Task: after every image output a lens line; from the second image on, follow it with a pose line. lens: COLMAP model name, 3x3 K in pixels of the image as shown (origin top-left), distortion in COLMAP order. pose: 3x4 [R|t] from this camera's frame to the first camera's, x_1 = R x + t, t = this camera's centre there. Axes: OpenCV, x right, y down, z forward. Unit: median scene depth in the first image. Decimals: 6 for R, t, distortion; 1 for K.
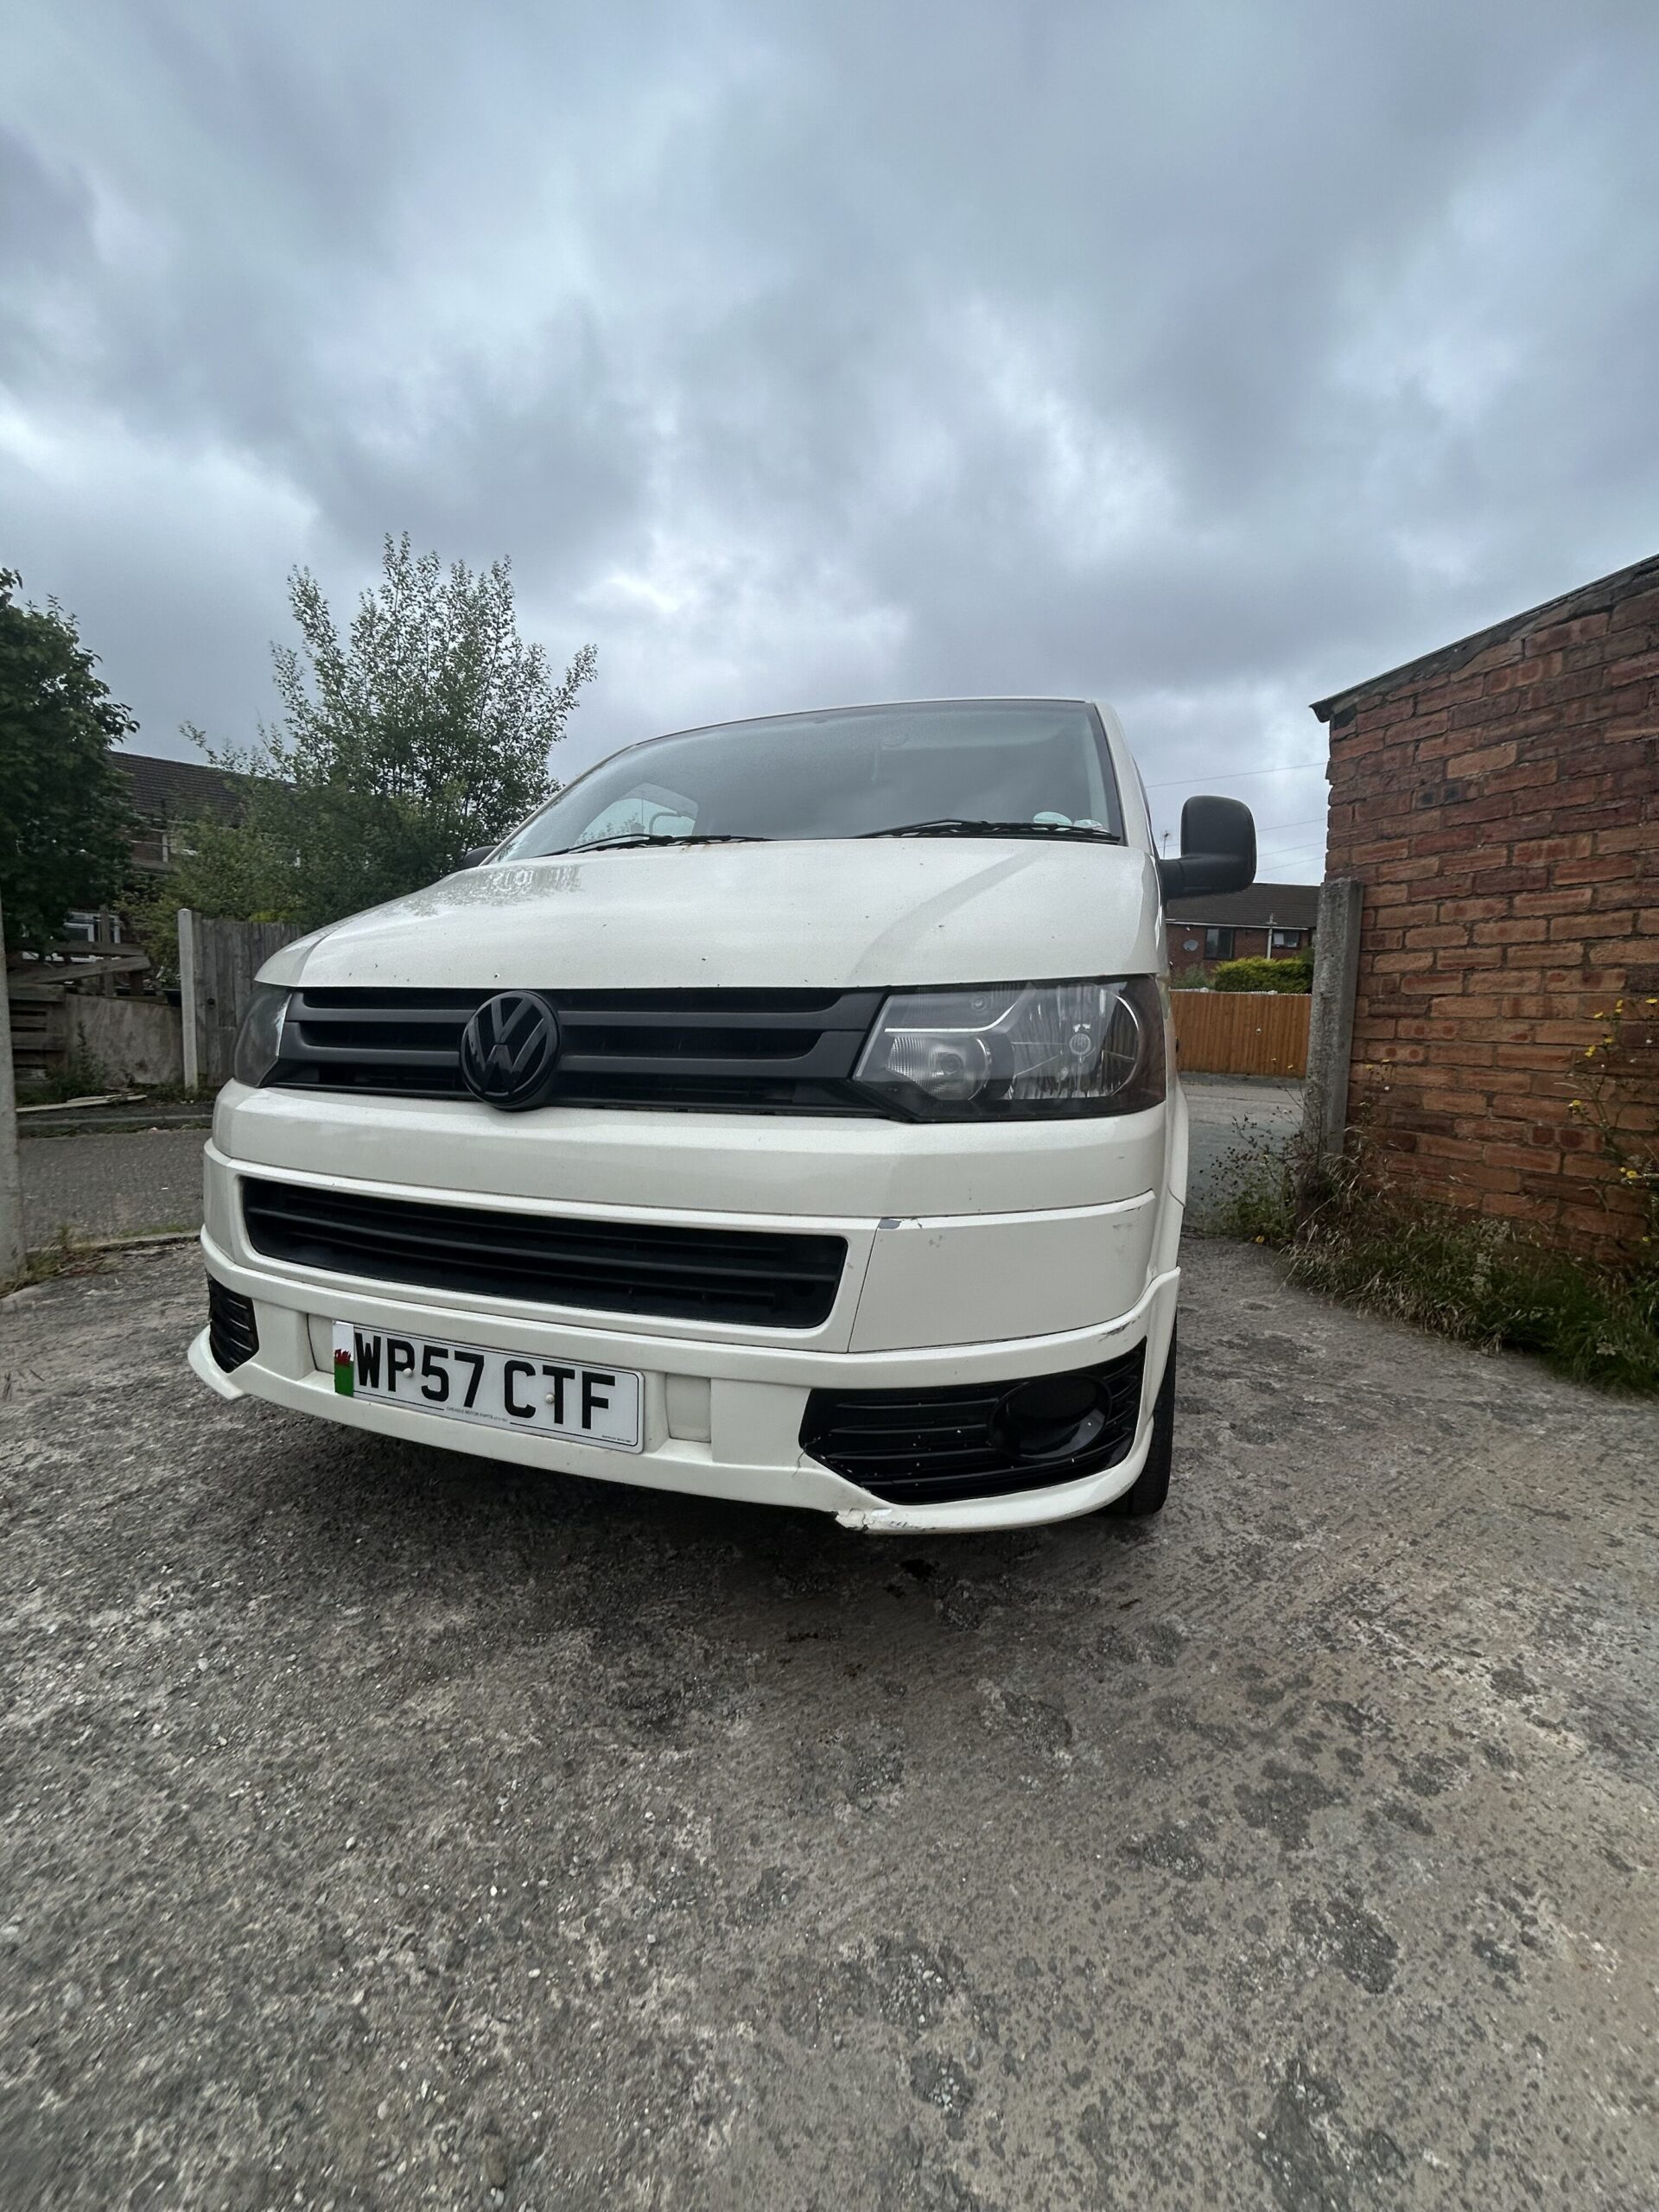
lens RADIAL K [[867.3, 0, 809.1], [0, 867.3, 1115.3], [0, 0, 1]] dist [-0.000269, -0.000132]
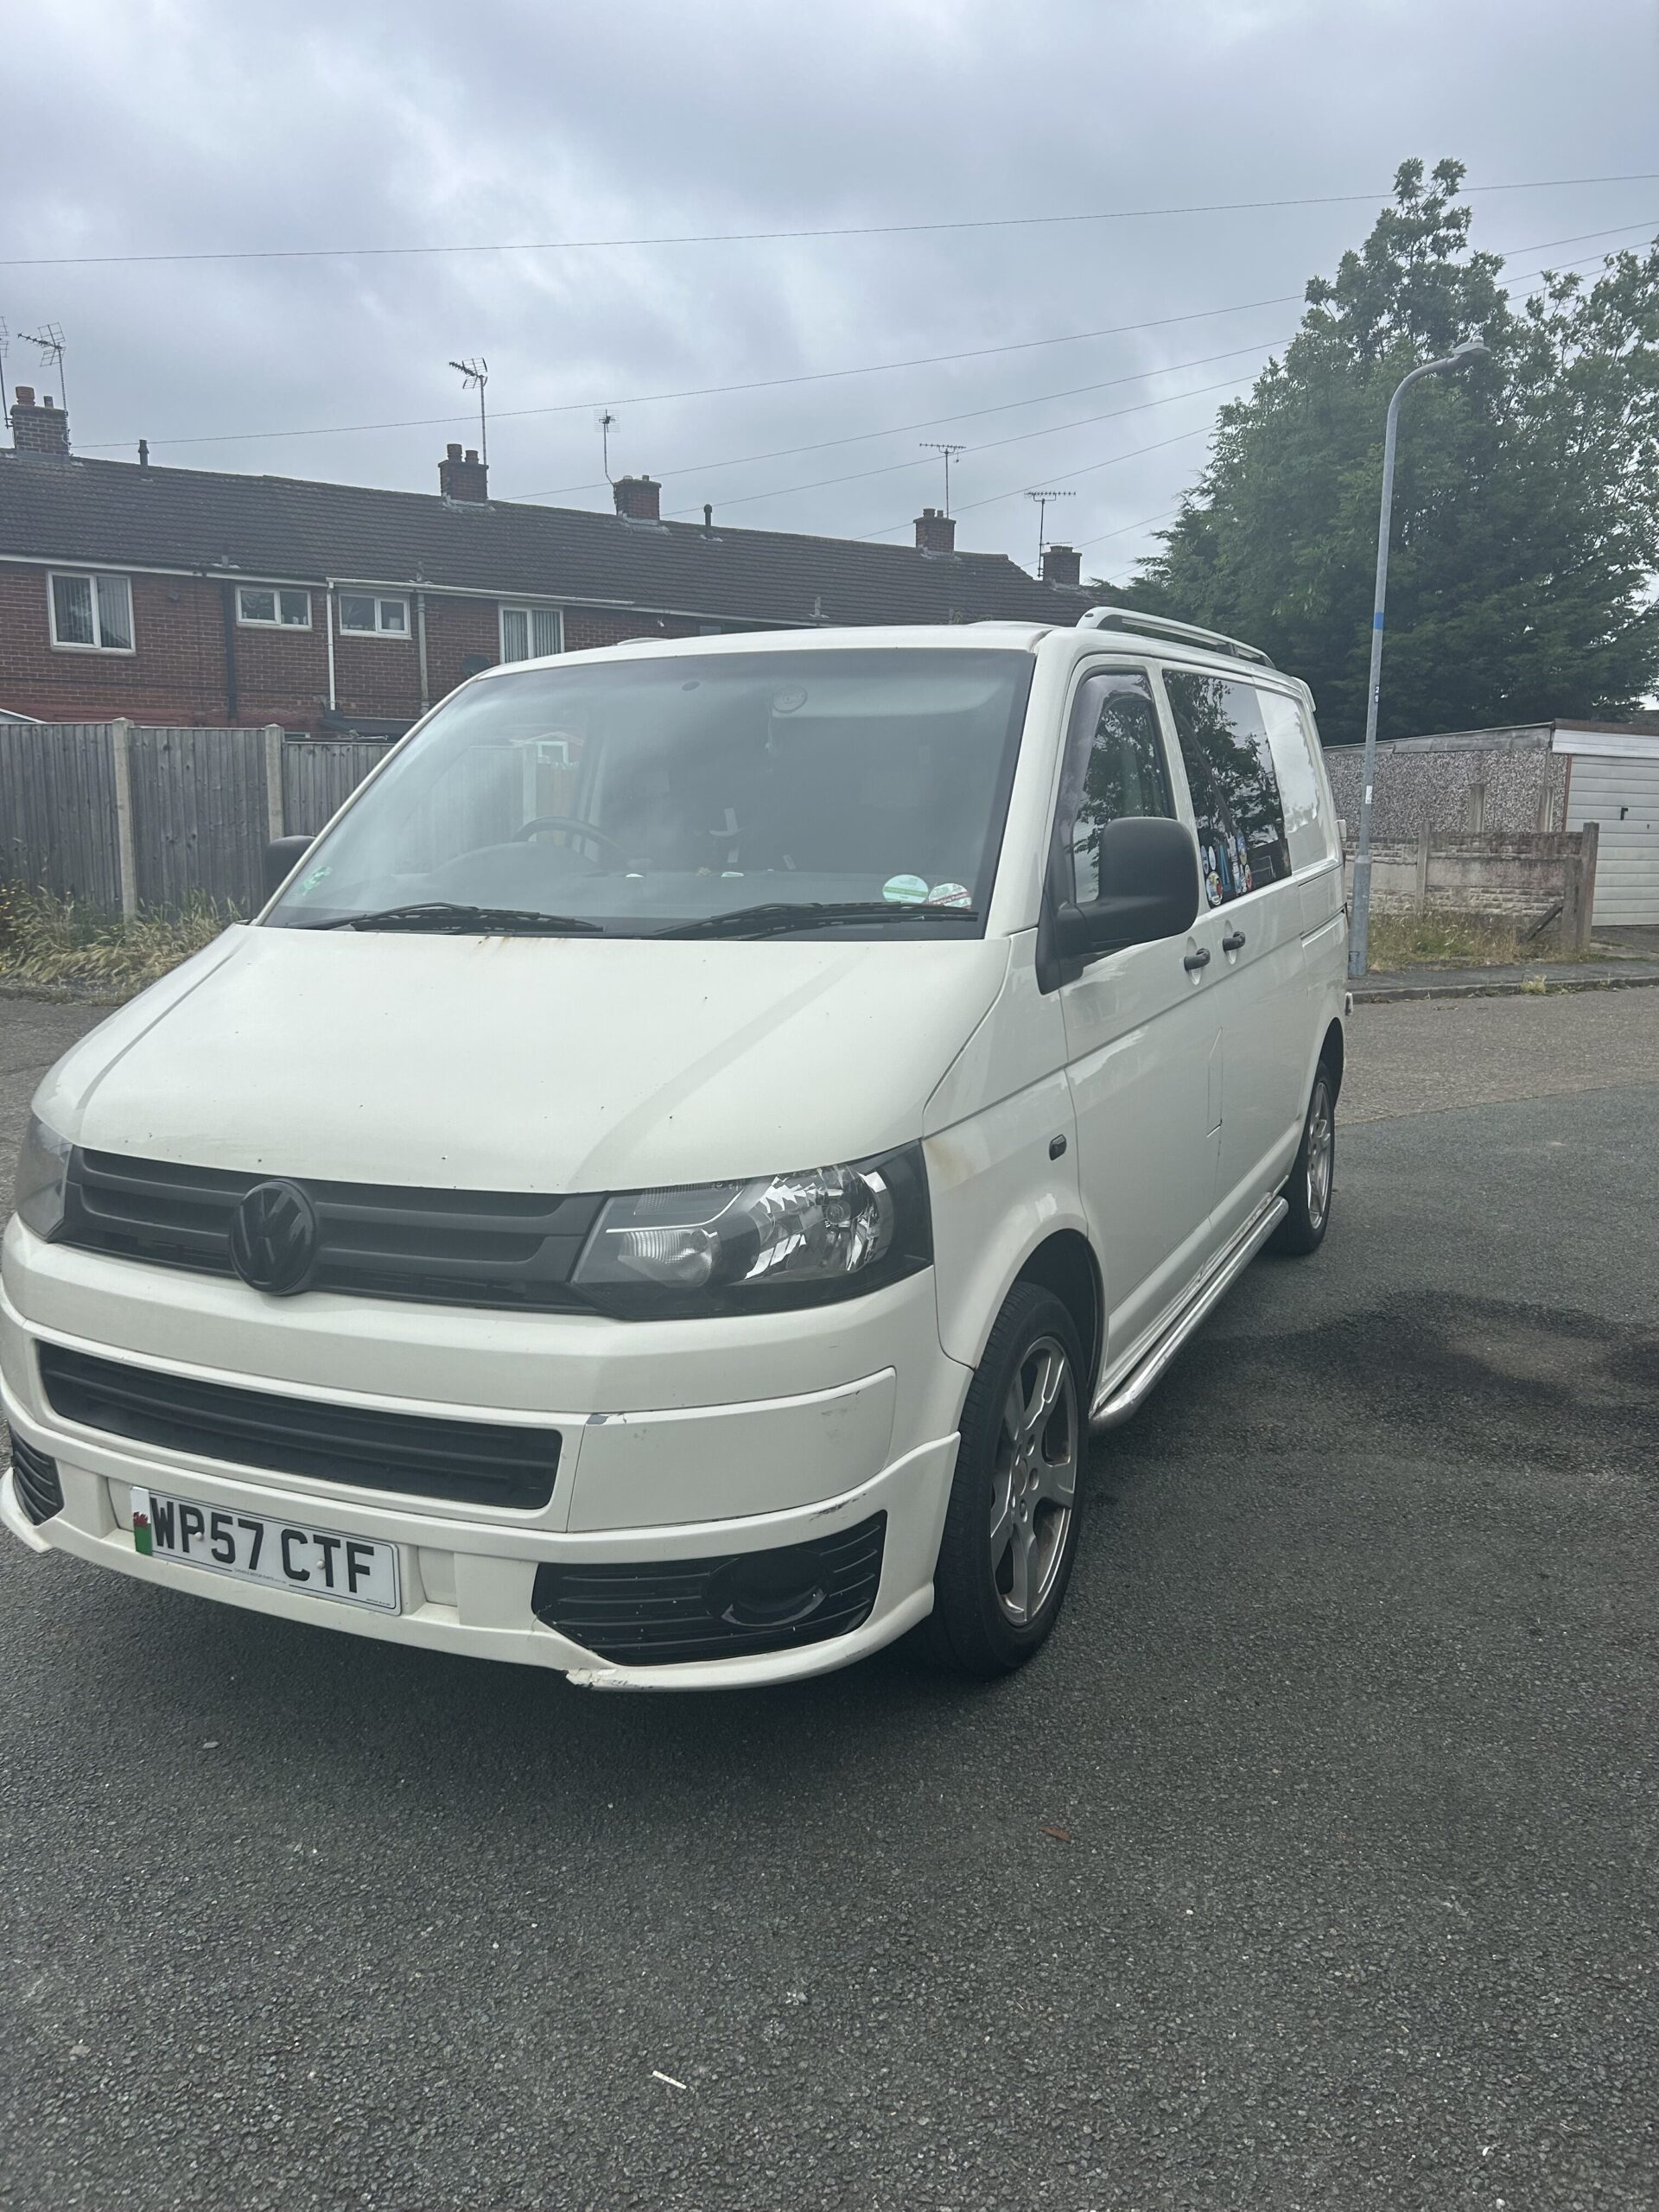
lens RADIAL K [[1658.0, 0, 815.6], [0, 1658.0, 1092.0], [0, 0, 1]] dist [0.051776, -0.047086]
pose [[0.992407, -0.016081, -0.121942, 0.584354], [0.027115, 0.995628, 0.089380, -0.436206], [0.119972, -0.092008, 0.988505, -0.948098]]
